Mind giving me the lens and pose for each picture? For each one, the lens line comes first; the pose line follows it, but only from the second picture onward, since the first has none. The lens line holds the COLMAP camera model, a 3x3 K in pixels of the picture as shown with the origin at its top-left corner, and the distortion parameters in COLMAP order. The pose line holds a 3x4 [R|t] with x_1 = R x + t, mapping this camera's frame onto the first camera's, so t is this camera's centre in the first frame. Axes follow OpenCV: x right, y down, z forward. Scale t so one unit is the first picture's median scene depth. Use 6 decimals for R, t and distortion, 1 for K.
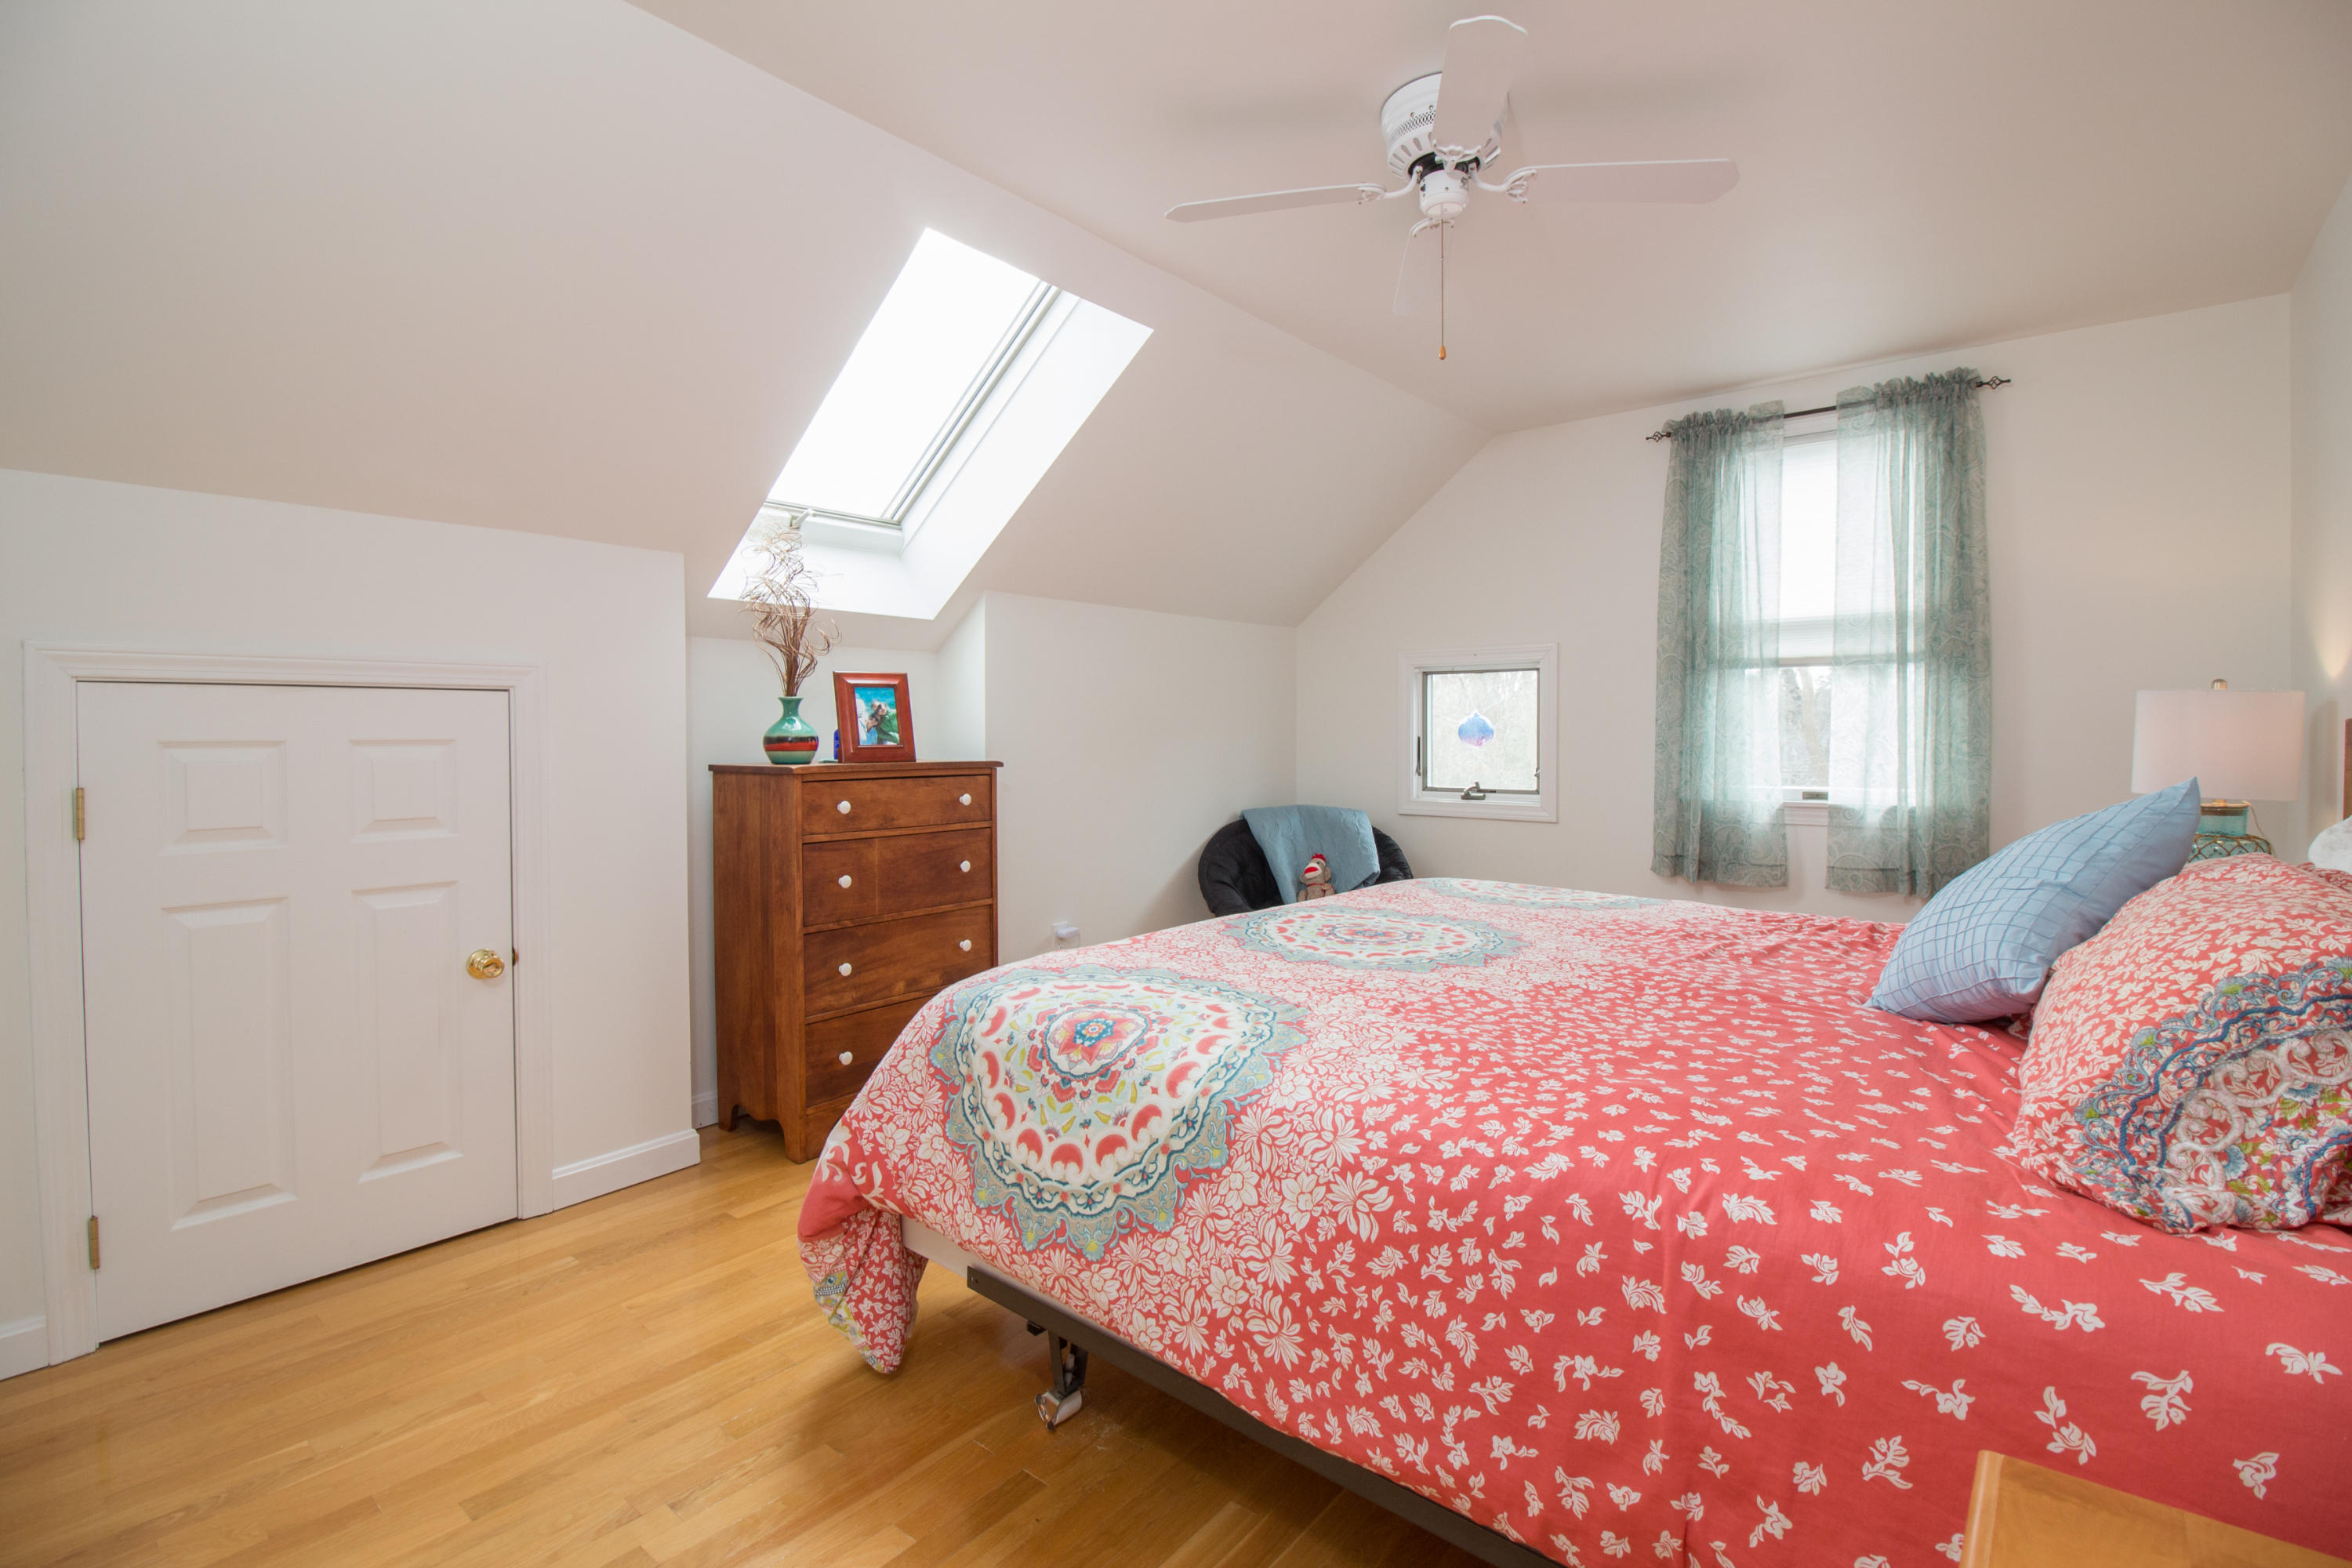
lens RADIAL K [[1095.3, 0, 1178.4], [0, 1095.3, 751.1], [0, 0, 1]] dist [-0.005595, -0.001135]
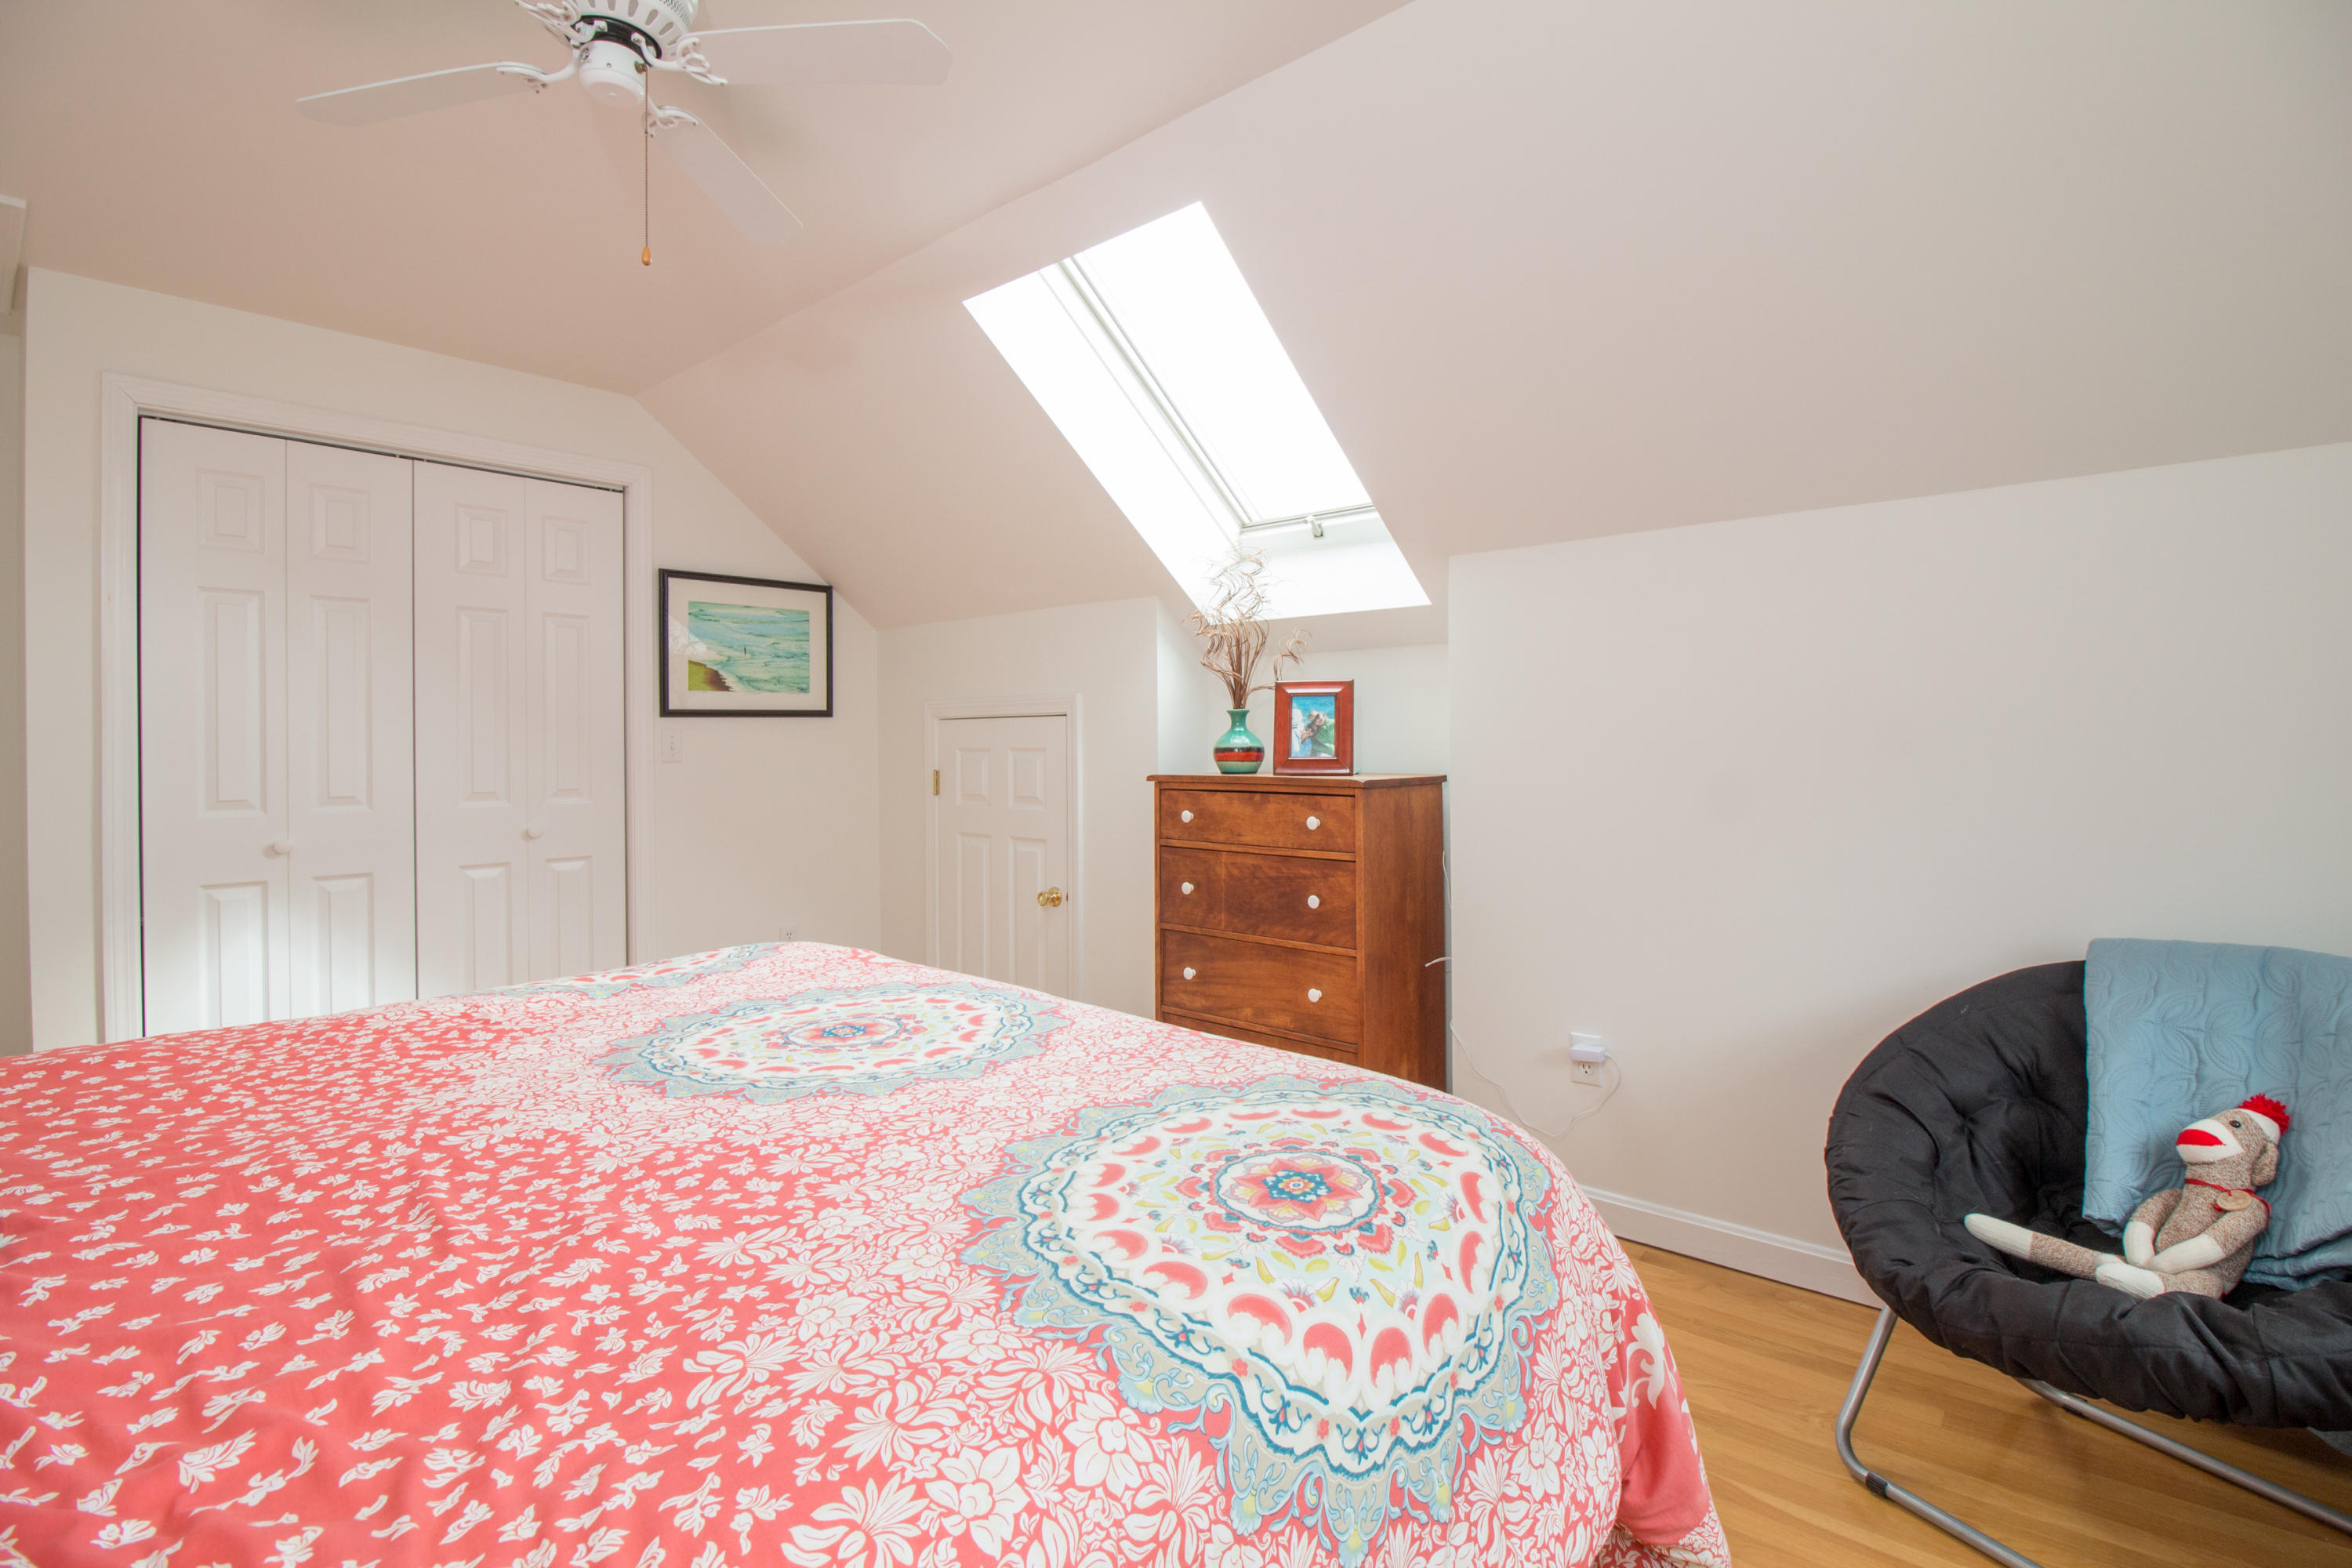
lens RADIAL K [[1067.8, 0, 1220.3], [0, 1067.8, 725.5], [0, 0, 1]] dist [-0.003477, -0.013775]
pose [[-0.029670, -0.014828, -0.999450, 0.667171], [-0.013775, 0.999801, -0.014425, -0.019308], [0.999465, 0.013339, -0.029868, 1.003447]]
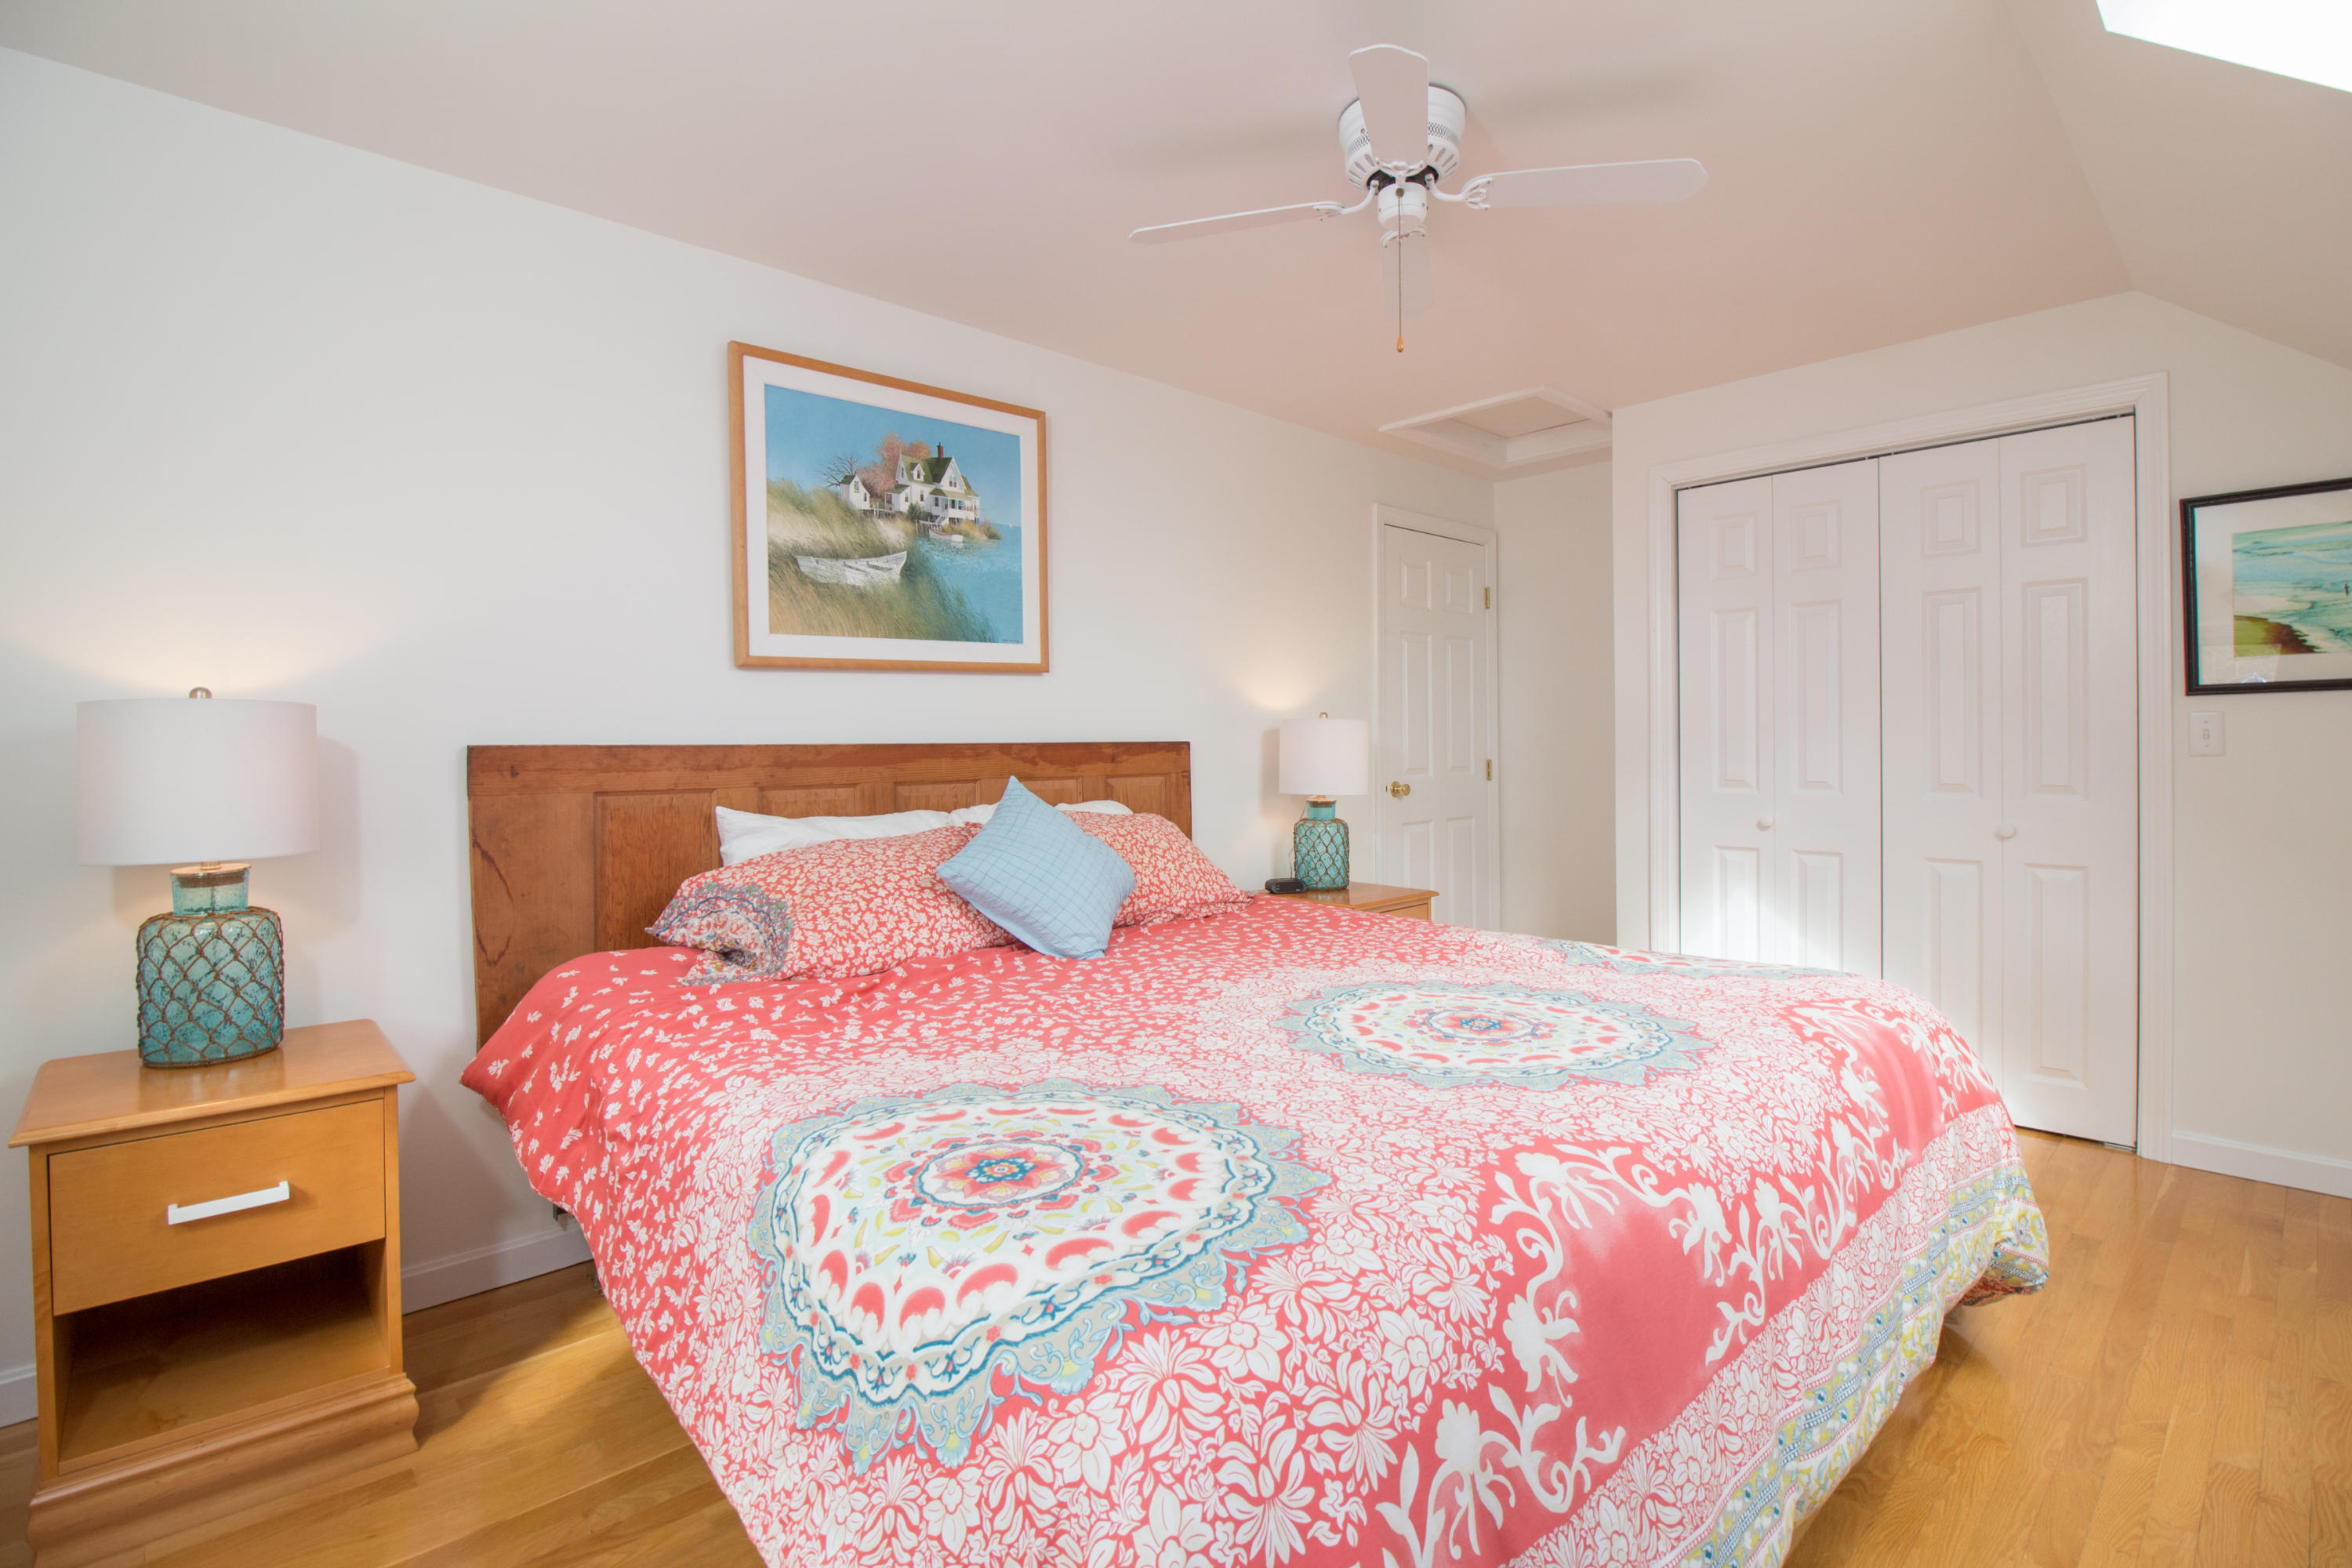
lens RADIAL K [[1095.3, 0, 1178.4], [0, 1095.3, 751.1], [0, 0, 1]] dist [-0.005595, -0.001135]
pose [[-0.989929, 0.011494, 0.141101, -0.439990], [0.015246, 0.999557, 0.025542, -0.038602], [-0.140745, 0.027436, -0.989666, 1.898775]]
